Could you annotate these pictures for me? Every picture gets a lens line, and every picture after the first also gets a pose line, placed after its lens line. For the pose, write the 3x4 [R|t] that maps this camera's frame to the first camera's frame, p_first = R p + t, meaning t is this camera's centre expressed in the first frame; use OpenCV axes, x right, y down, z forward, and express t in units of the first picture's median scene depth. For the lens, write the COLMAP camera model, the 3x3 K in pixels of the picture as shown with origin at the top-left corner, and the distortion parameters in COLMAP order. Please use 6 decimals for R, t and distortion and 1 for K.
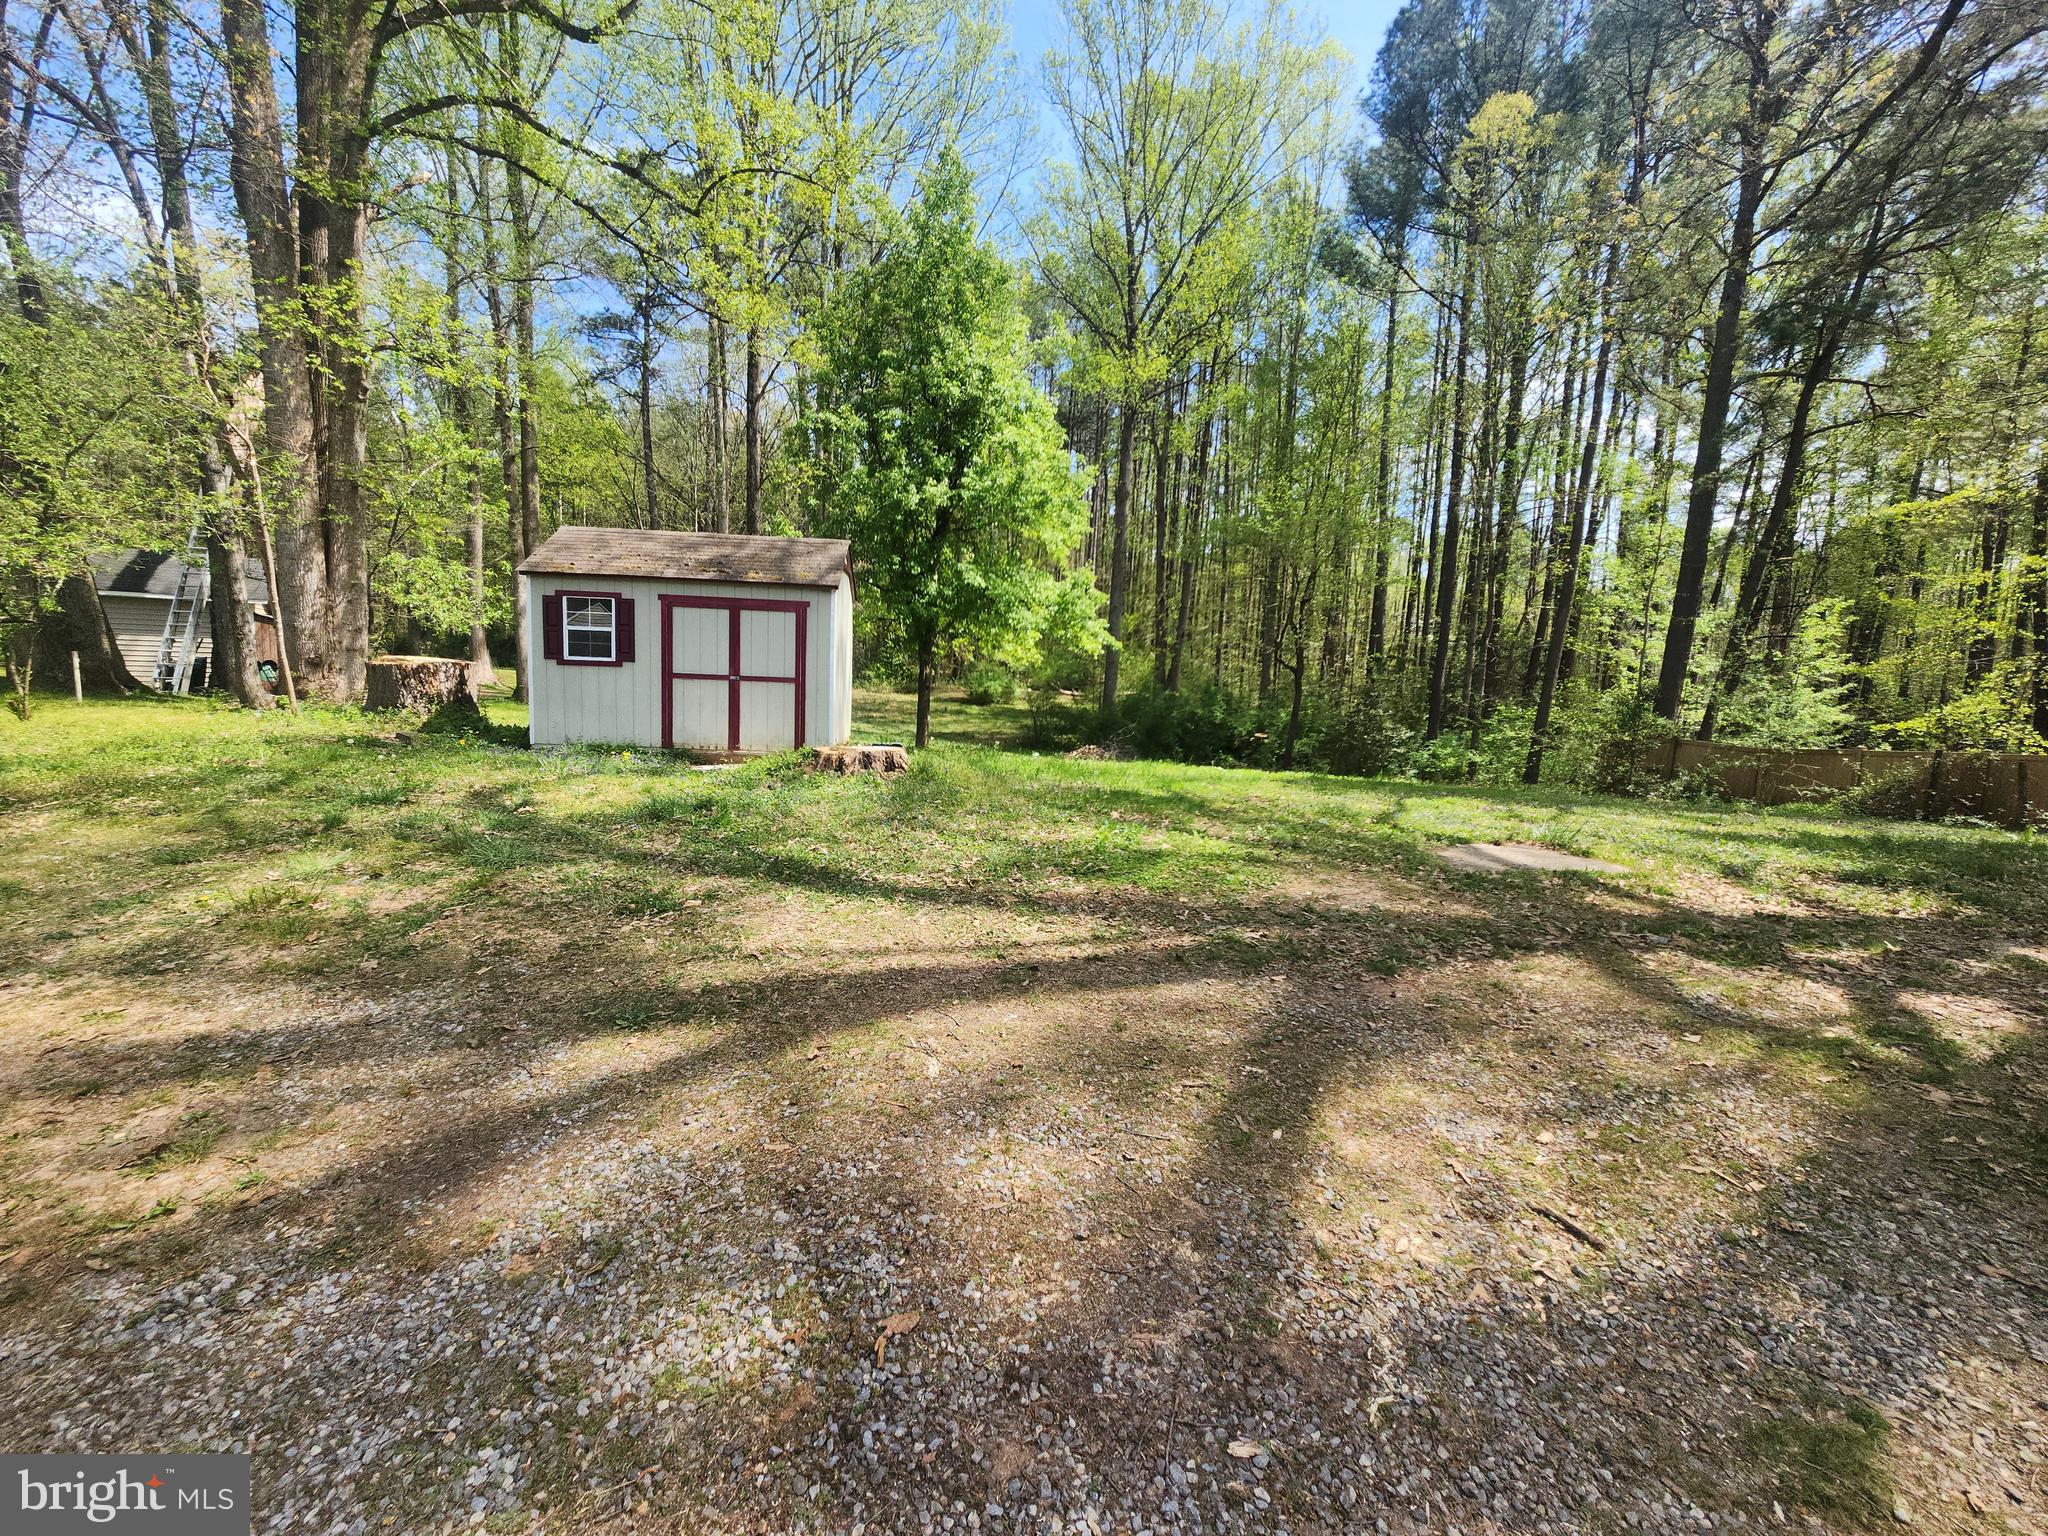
lens RADIAL K [[886.7, 0, 1031.1], [0, 886.7, 764.1], [0, 0, 1]] dist [-0.002000, 0.001258]
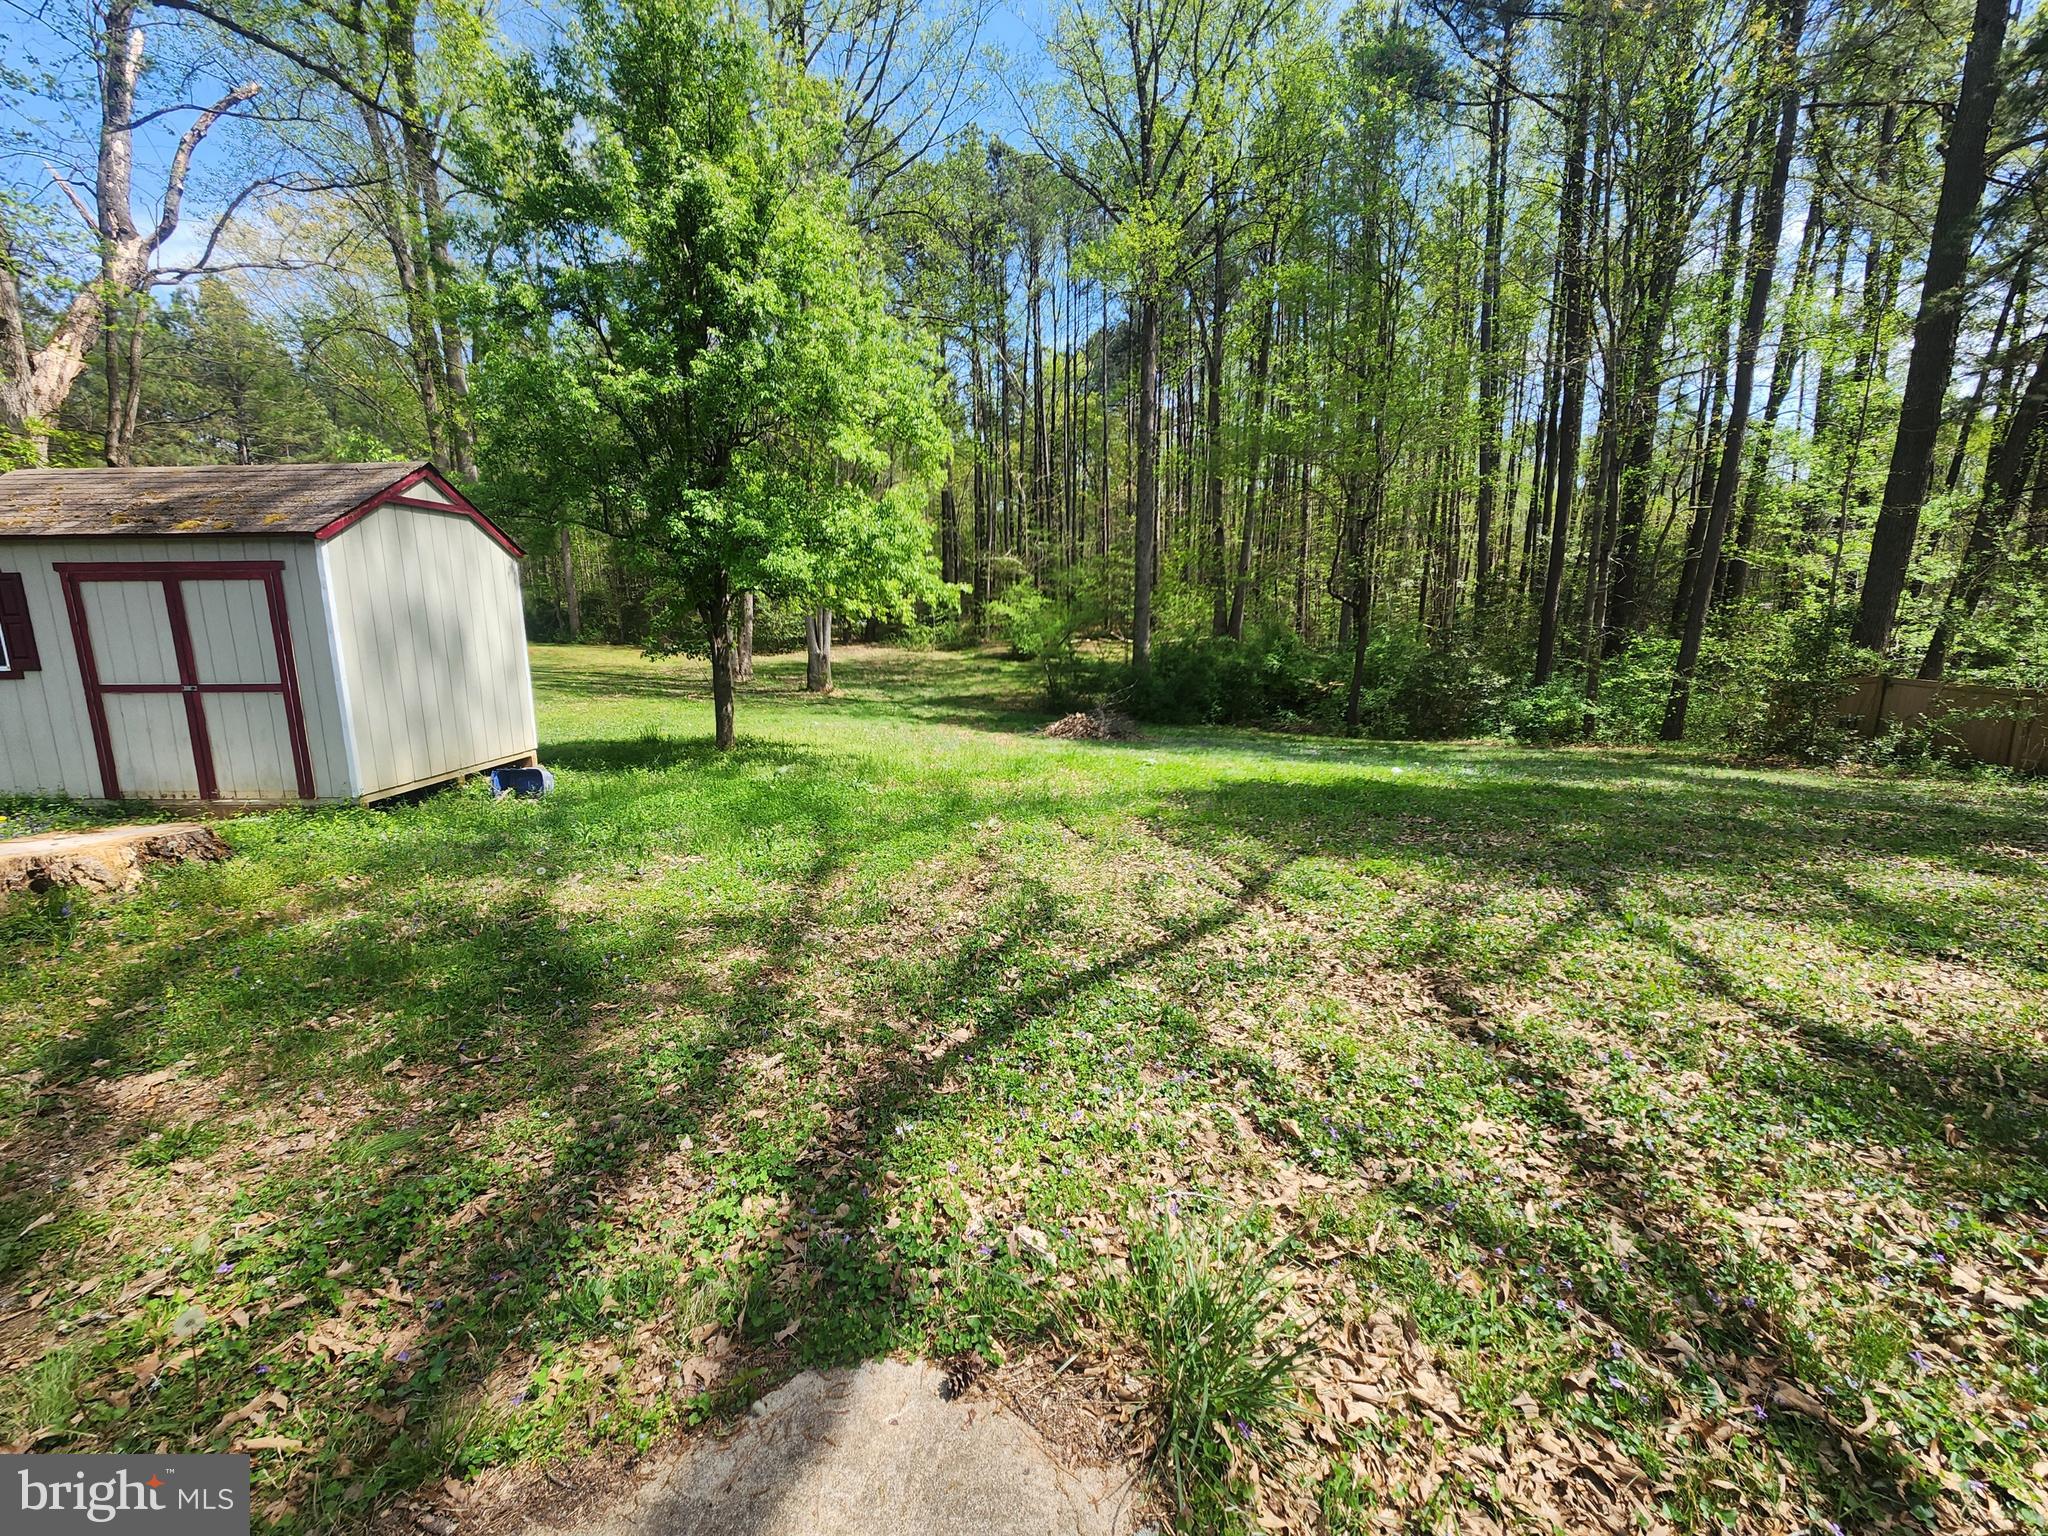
lens RADIAL K [[886.7, 0, 1016.6], [0, 886.7, 762.3], [0, 0, 1]] dist [-0.002000, 0.001258]
pose [[0.988208, -0.025764, -0.150934, 0.116931], [0.034279, 0.997948, 0.054090, -0.019587], [0.149231, -0.058626, 0.987063, 0.153189]]
